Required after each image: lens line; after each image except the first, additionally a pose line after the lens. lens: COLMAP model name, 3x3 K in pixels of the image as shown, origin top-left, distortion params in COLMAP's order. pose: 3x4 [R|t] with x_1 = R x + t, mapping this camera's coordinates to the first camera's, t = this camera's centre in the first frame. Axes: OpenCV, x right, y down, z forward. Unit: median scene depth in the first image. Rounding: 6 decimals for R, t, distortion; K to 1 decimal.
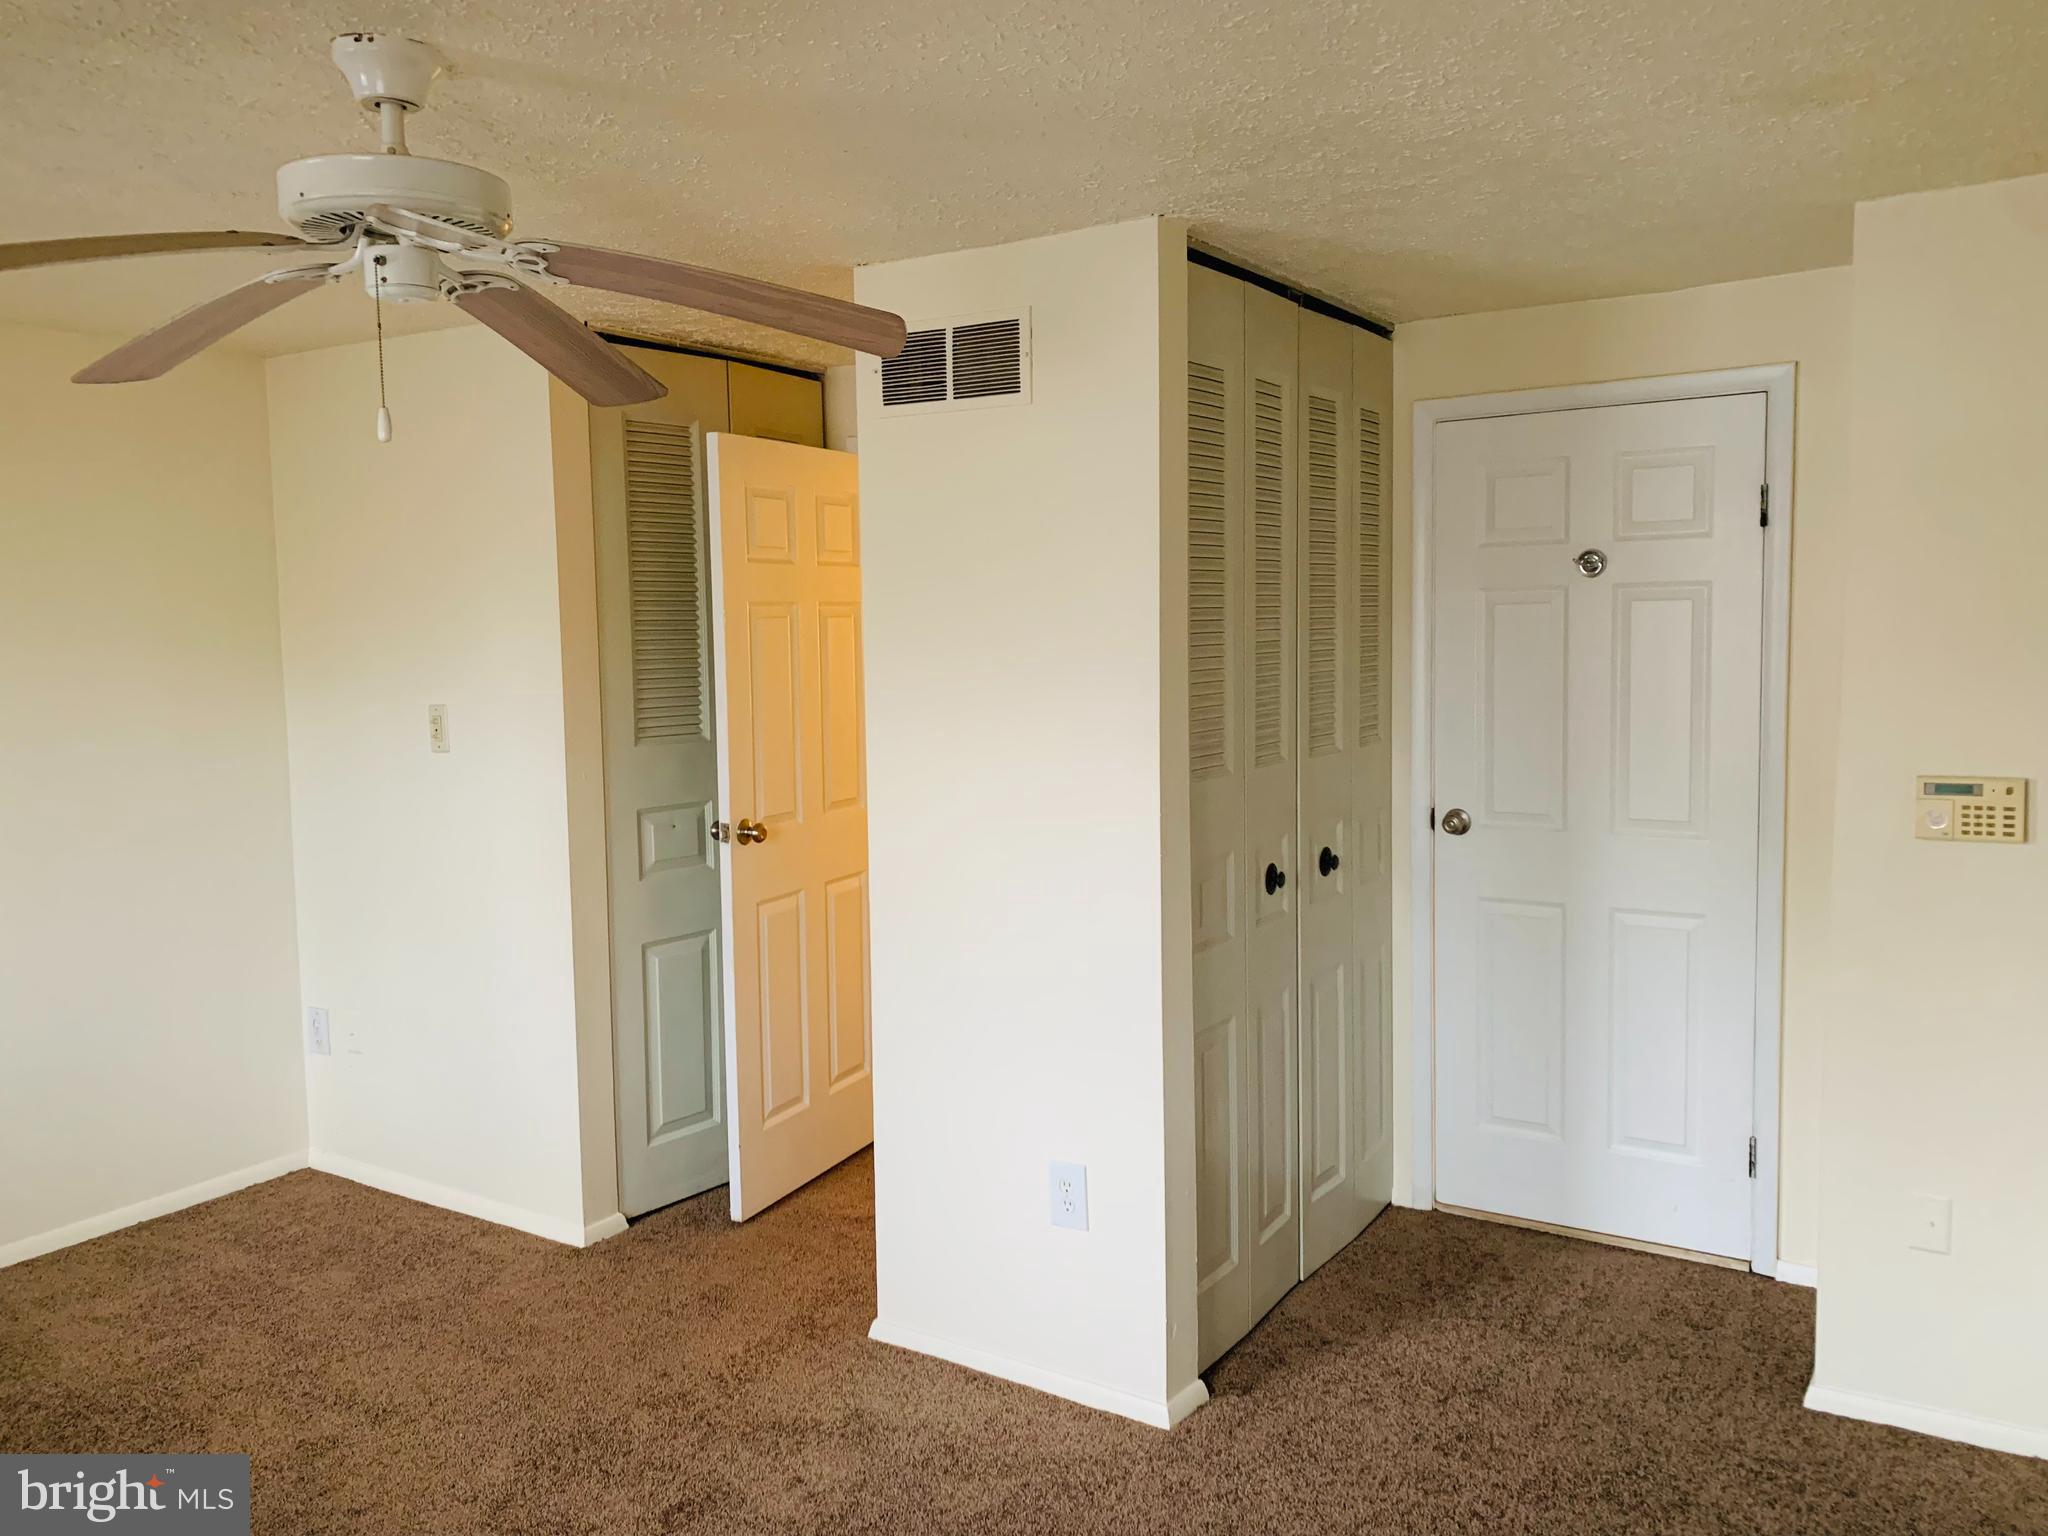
lens RADIAL K [[1566.8, 0, 1021.4], [0, 1566.8, 759.0], [0, 0, 1]] dist [0.048086, -0.043539]
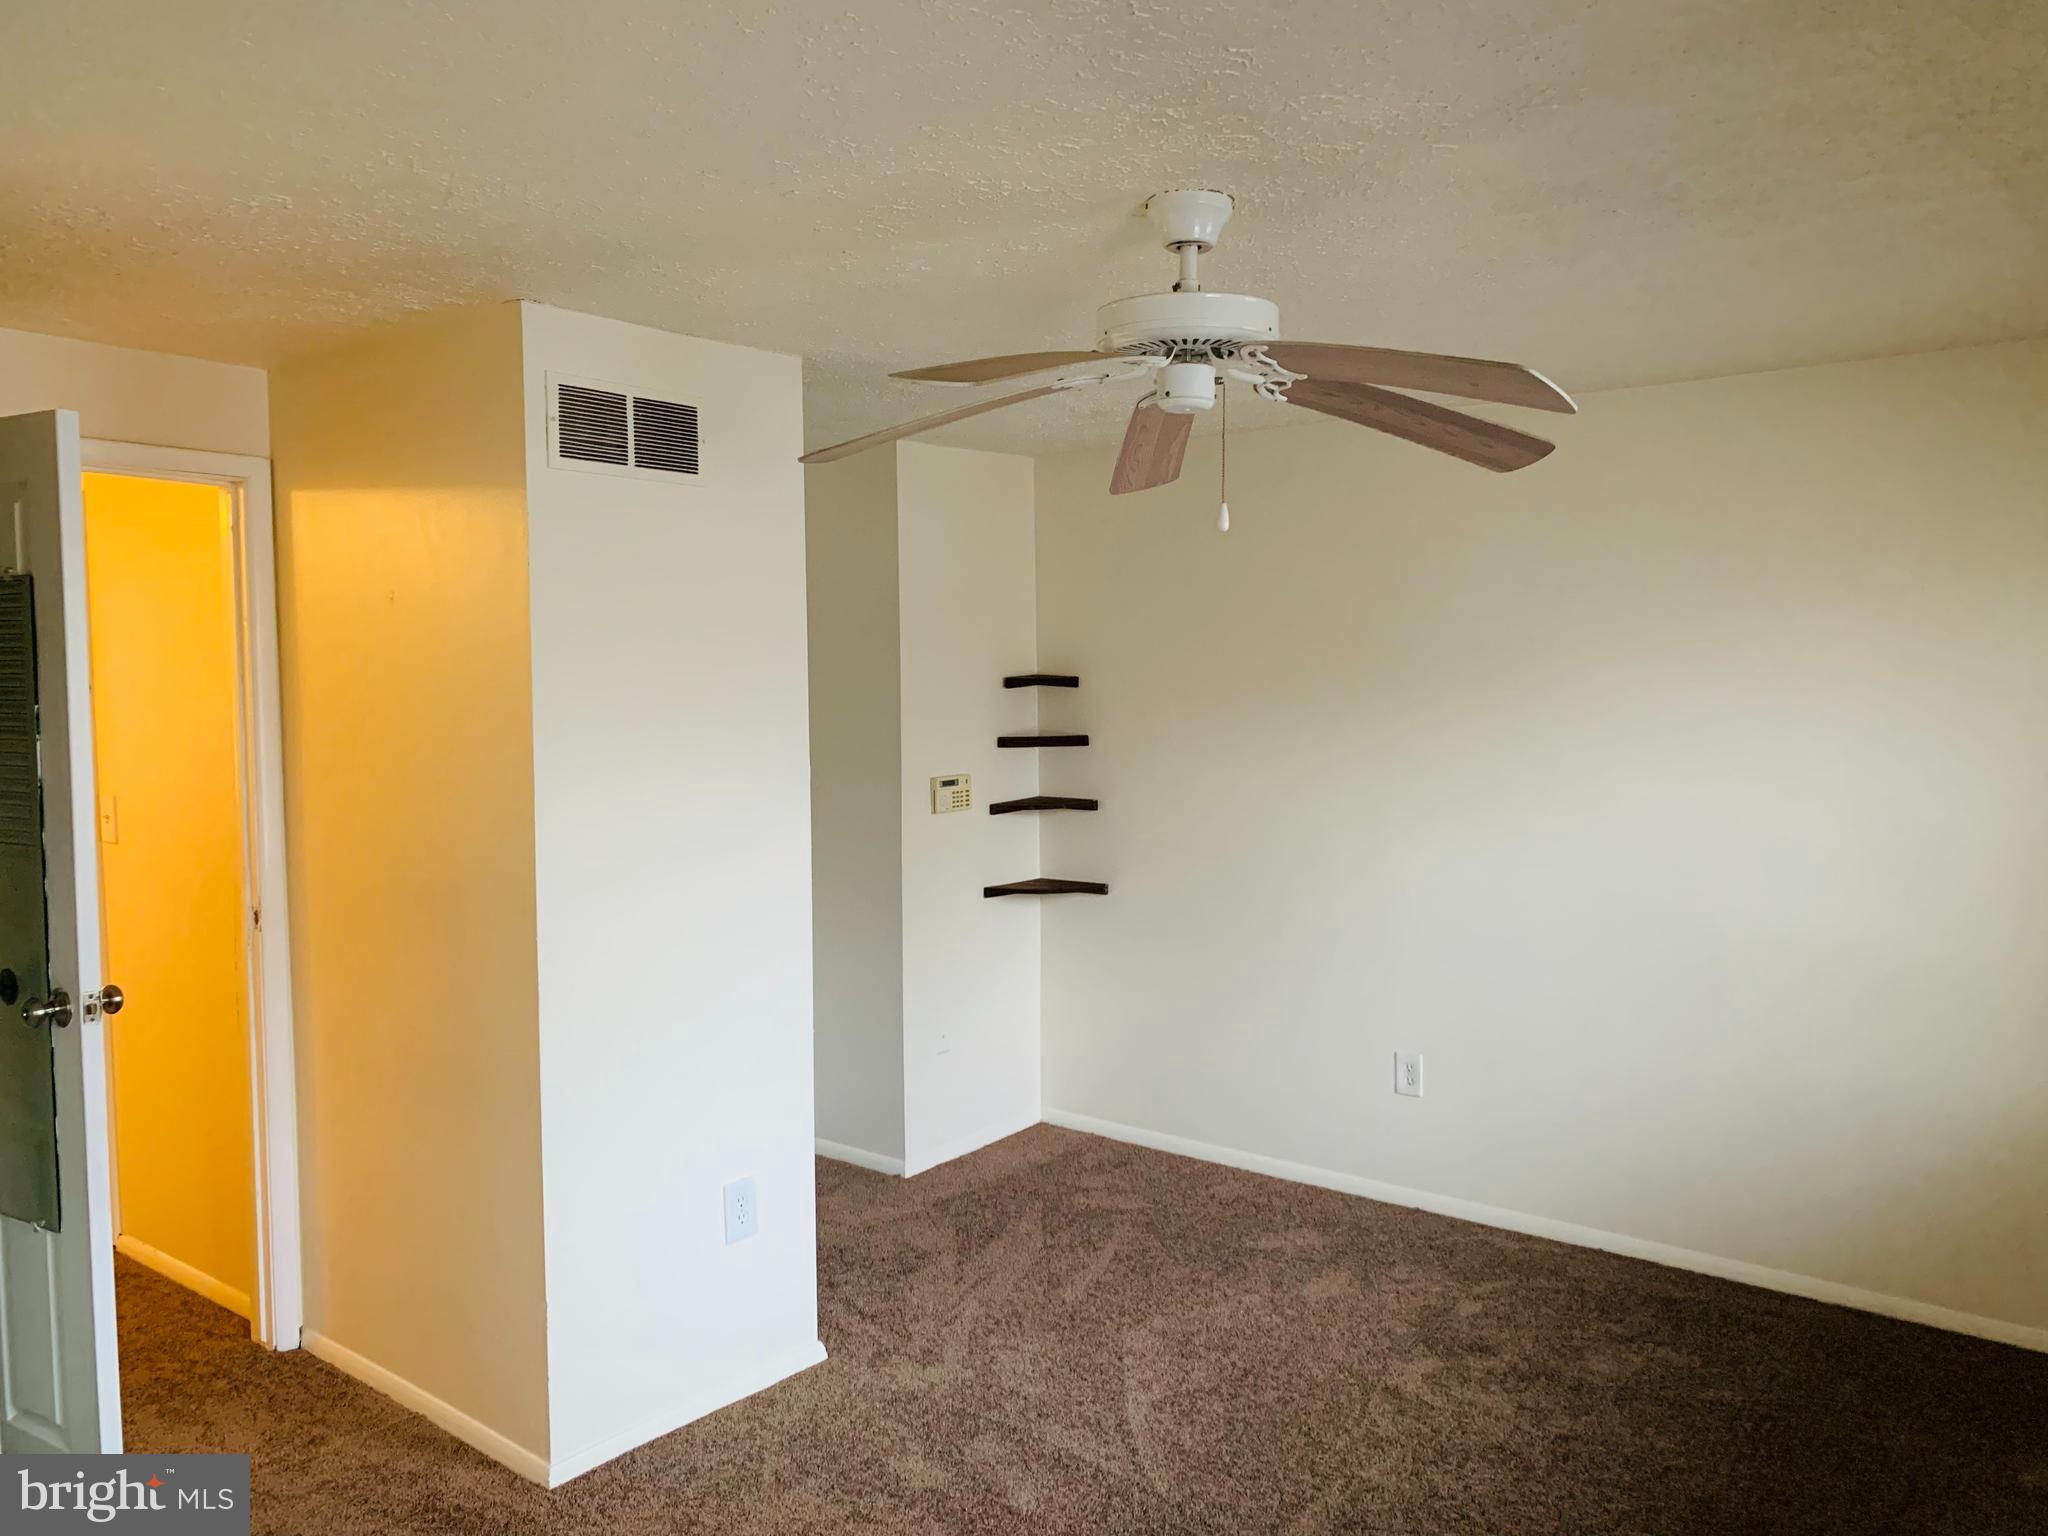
lens RADIAL K [[1566.8, 0, 1028.4], [0, 1566.8, 770.8], [0, 0, 1]] dist [0.048086, -0.043539]
pose [[0.102009, -0.050901, 0.993480, -1.032565], [0.096739, 0.994464, 0.041019, -0.052279], [-0.990069, 0.091924, 0.106369, 0.662607]]
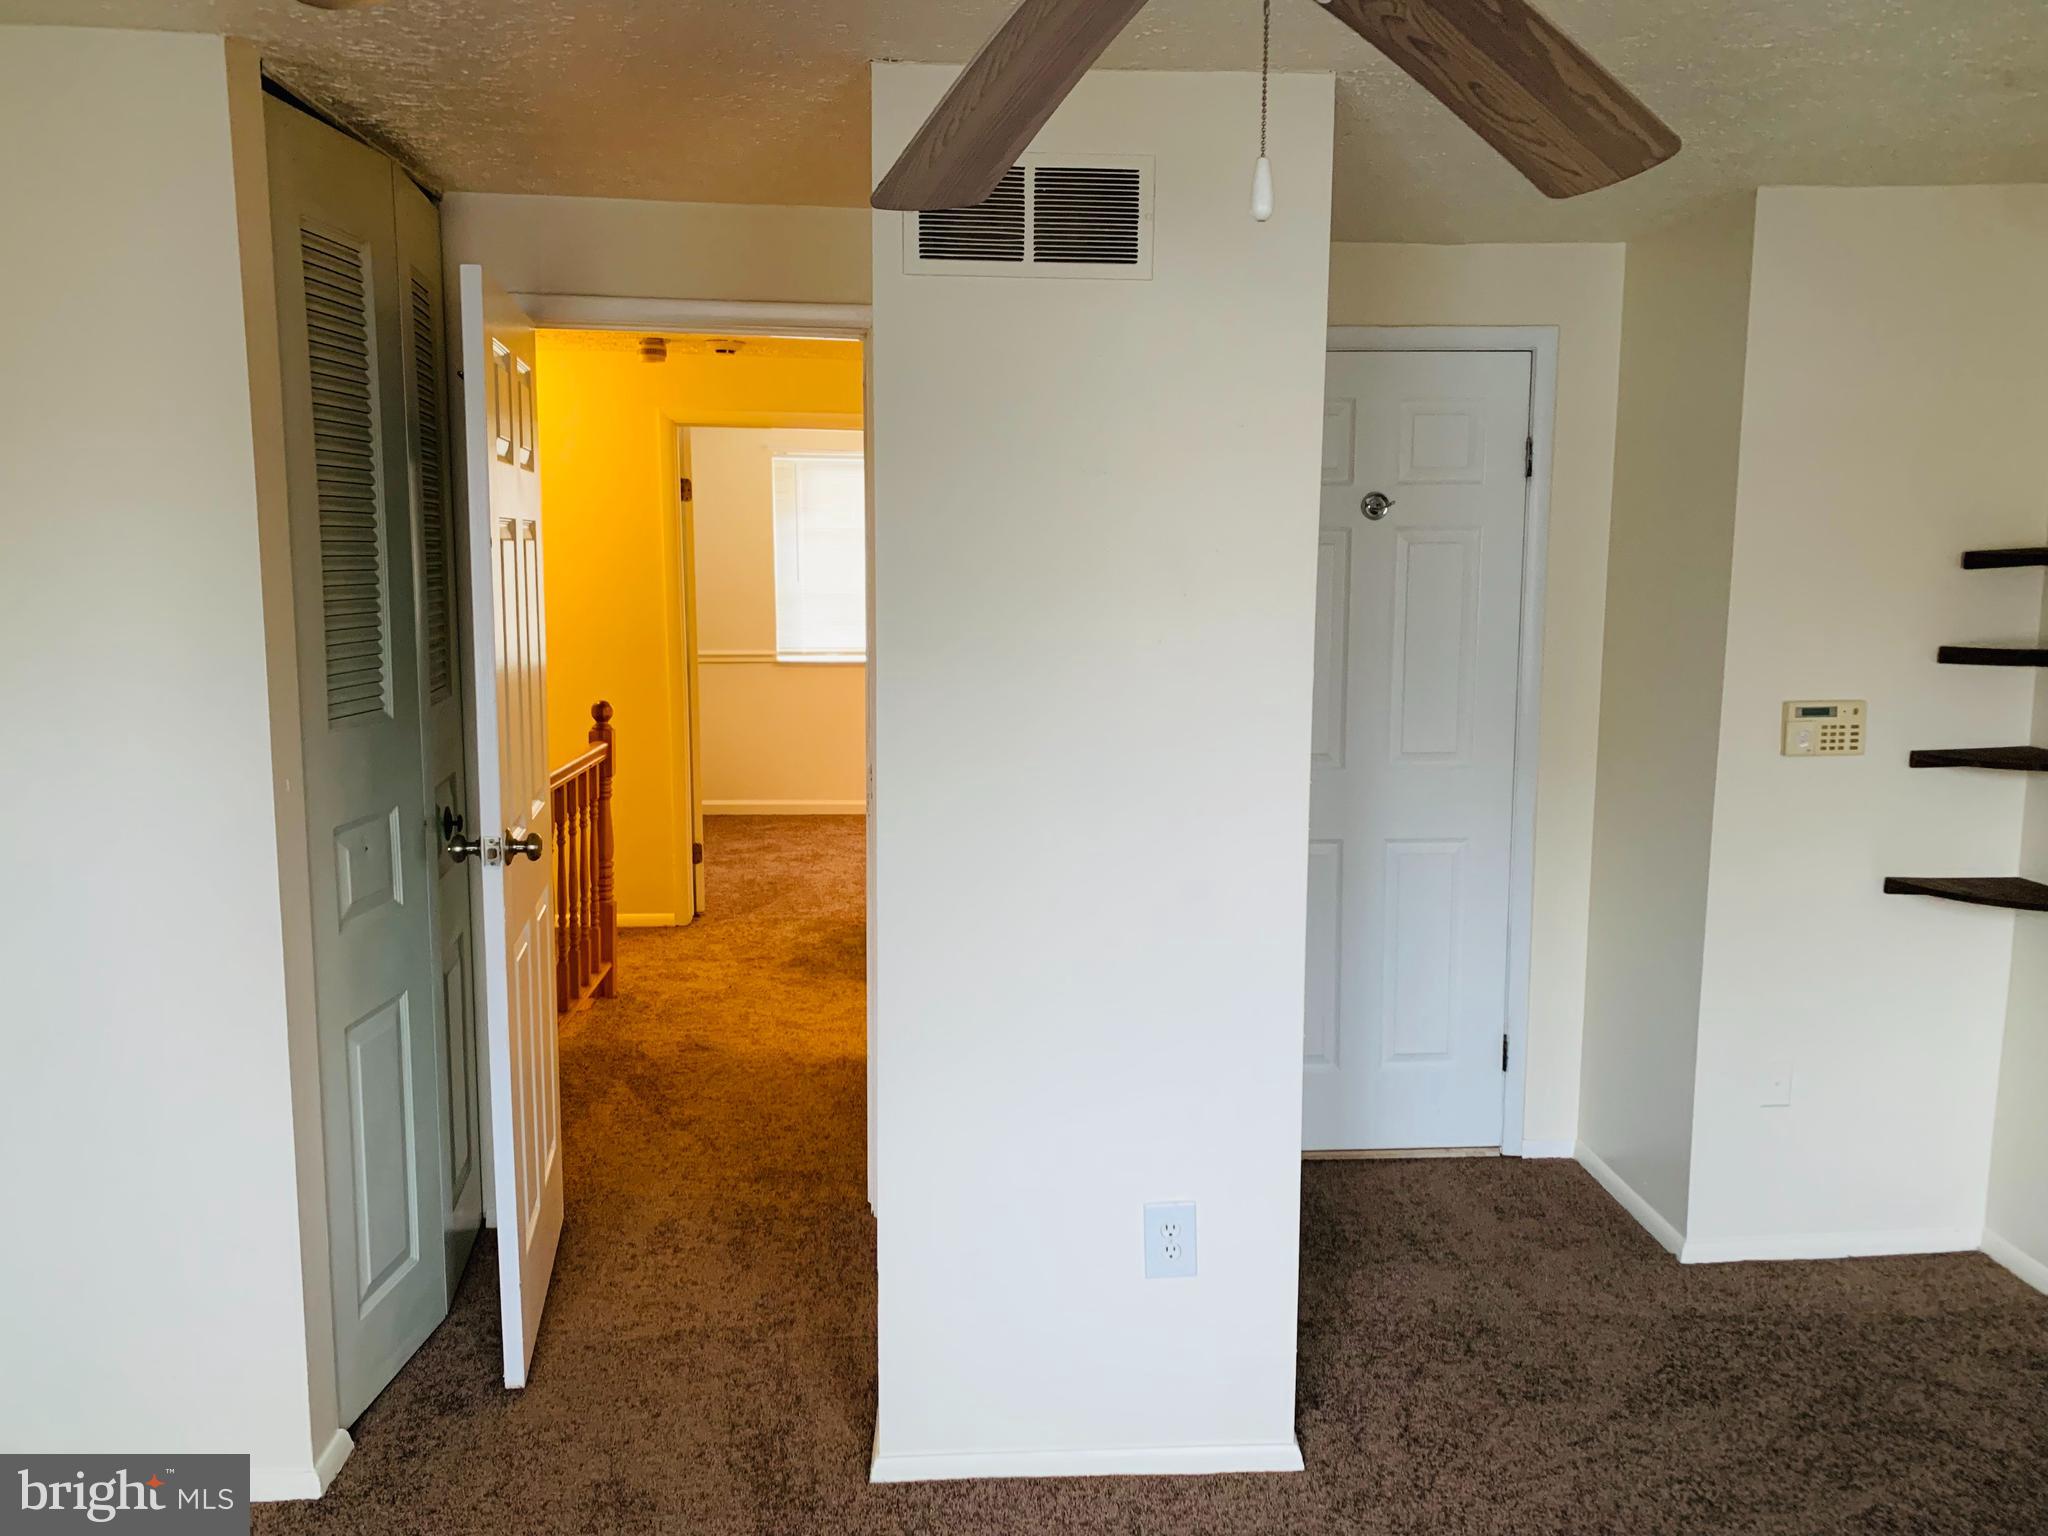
lens RADIAL K [[1566.8, 0, 1013.6], [0, 1566.8, 763.4], [0, 0, 1]] dist [0.048086, -0.043539]
pose [[0.801506, -0.062606, 0.594701, -0.527607], [0.037337, 0.997803, 0.054721, -0.026261], [-0.596820, -0.021654, 0.802083, 0.382096]]
